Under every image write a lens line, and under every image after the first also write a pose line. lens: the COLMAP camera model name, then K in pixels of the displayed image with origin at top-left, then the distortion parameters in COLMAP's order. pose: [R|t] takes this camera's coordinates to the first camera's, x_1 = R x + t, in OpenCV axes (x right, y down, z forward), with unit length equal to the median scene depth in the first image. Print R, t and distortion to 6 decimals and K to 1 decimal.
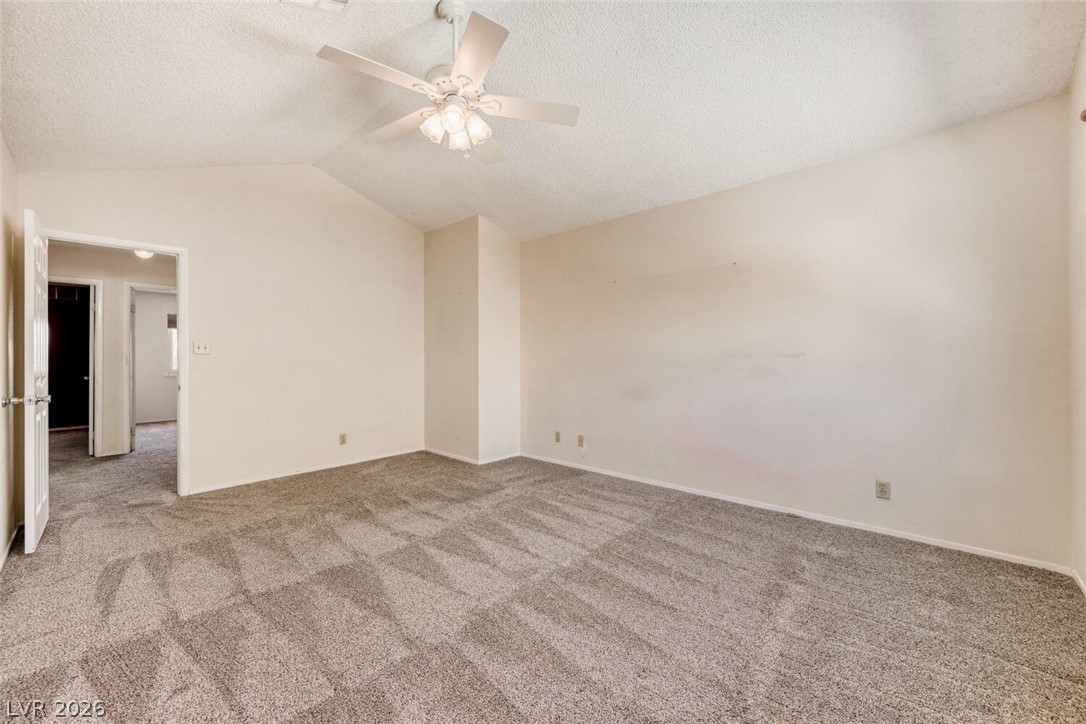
lens RADIAL K [[425.3, 0, 547.5], [0, 425.3, 360.0], [0, 0, 1]] dist [0.000066, -0.000036]
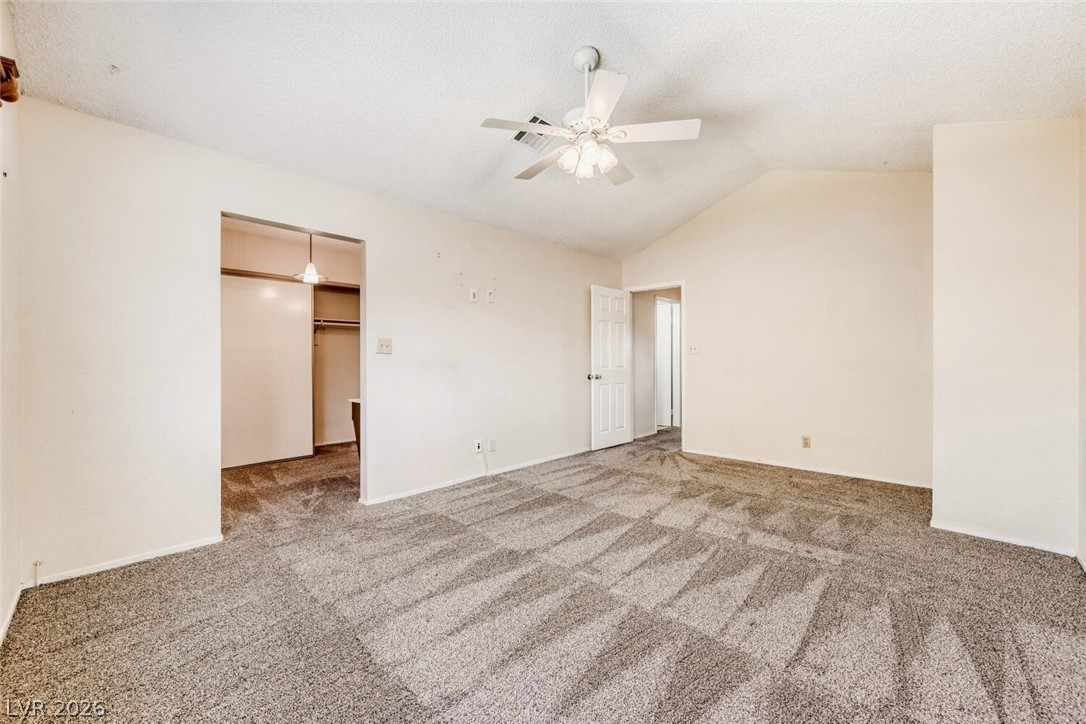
lens RADIAL K [[425.3, 0, 547.5], [0, 425.3, 360.0], [0, 0, 1]] dist [0.000066, -0.000036]
pose [[-0.021318, 0.008260, -0.999739, 0.751299], [0.001072, 0.999965, 0.008239, -0.005296], [0.999772, -0.000896, -0.021326, 0.717843]]
